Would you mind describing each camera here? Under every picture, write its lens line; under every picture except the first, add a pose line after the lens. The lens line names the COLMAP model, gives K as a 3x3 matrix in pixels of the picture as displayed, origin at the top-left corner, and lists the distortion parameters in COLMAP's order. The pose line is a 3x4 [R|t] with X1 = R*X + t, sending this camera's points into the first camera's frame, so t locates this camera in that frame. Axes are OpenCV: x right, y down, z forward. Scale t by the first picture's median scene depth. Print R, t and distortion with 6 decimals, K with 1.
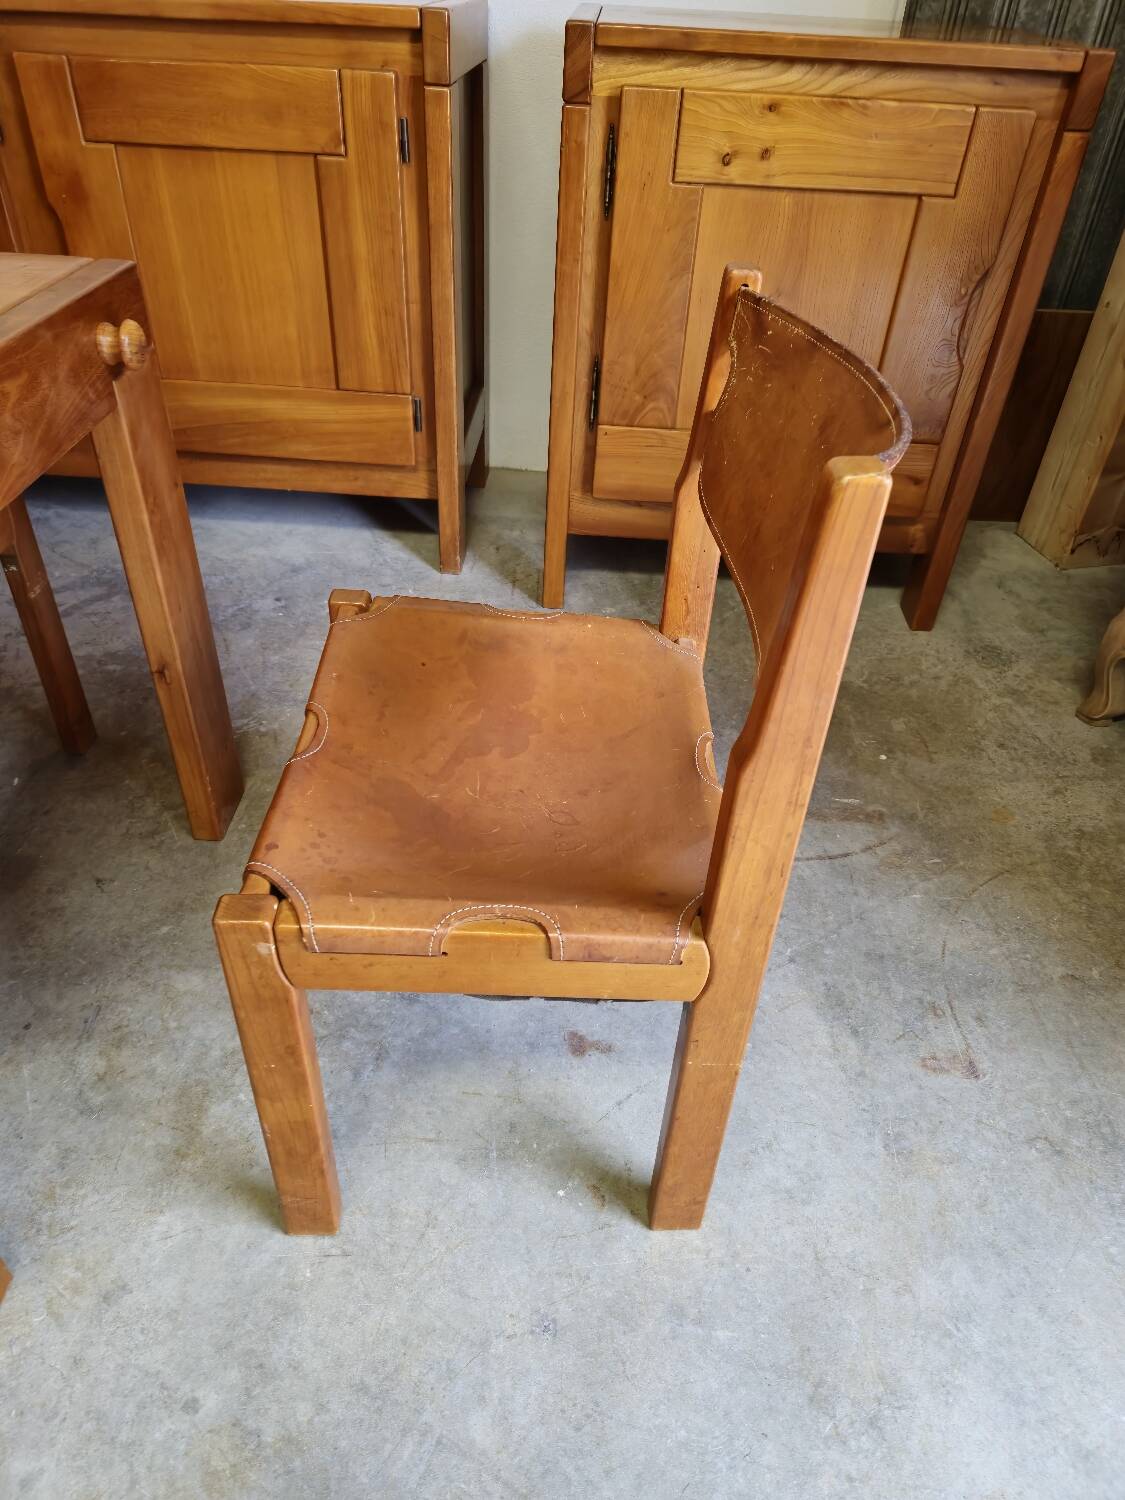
lens RADIAL K [[979.4, 0, 562.5], [0, 979.4, 750.0], [0, 0, 1]] dist [0.062744, -0.052238]
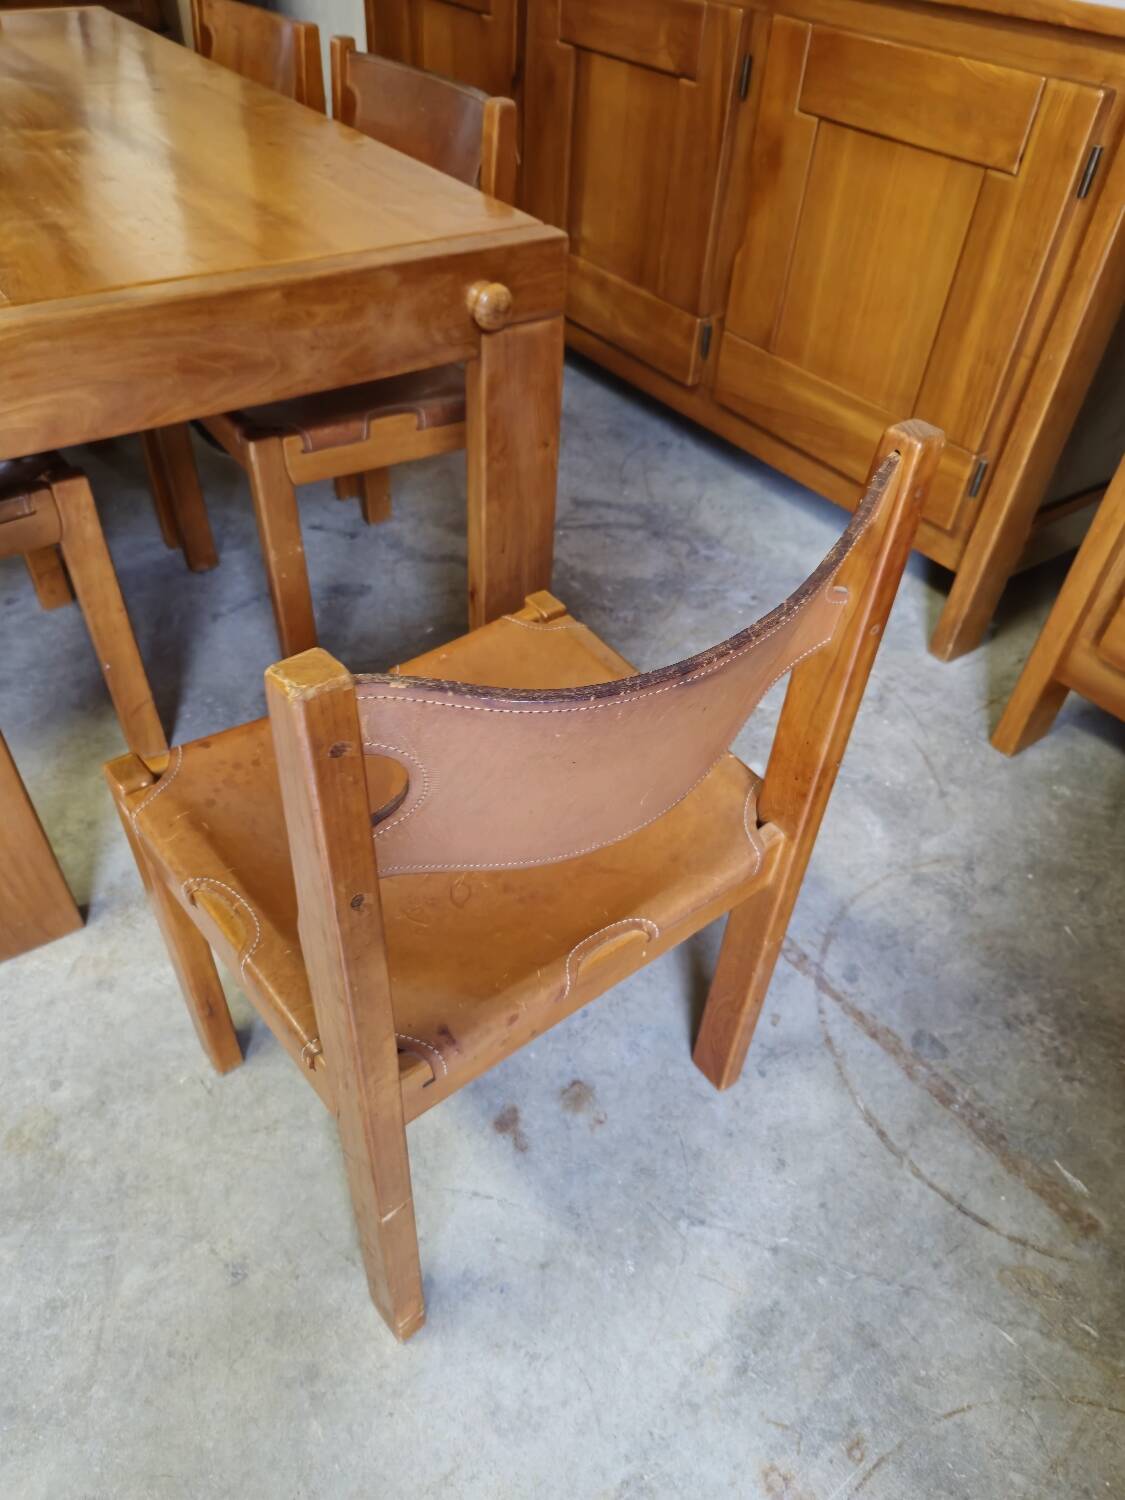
lens RADIAL K [[997.0, 0, 550.4], [0, 997.0, 768.4], [0, 0, 1]] dist [0.061448, -0.058818]
pose [[0.631286, 0.531953, -0.564361, 0.330000], [-0.507244, 0.833669, 0.218401, -0.176736], [0.586670, 0.148396, 0.796114, 0.161361]]
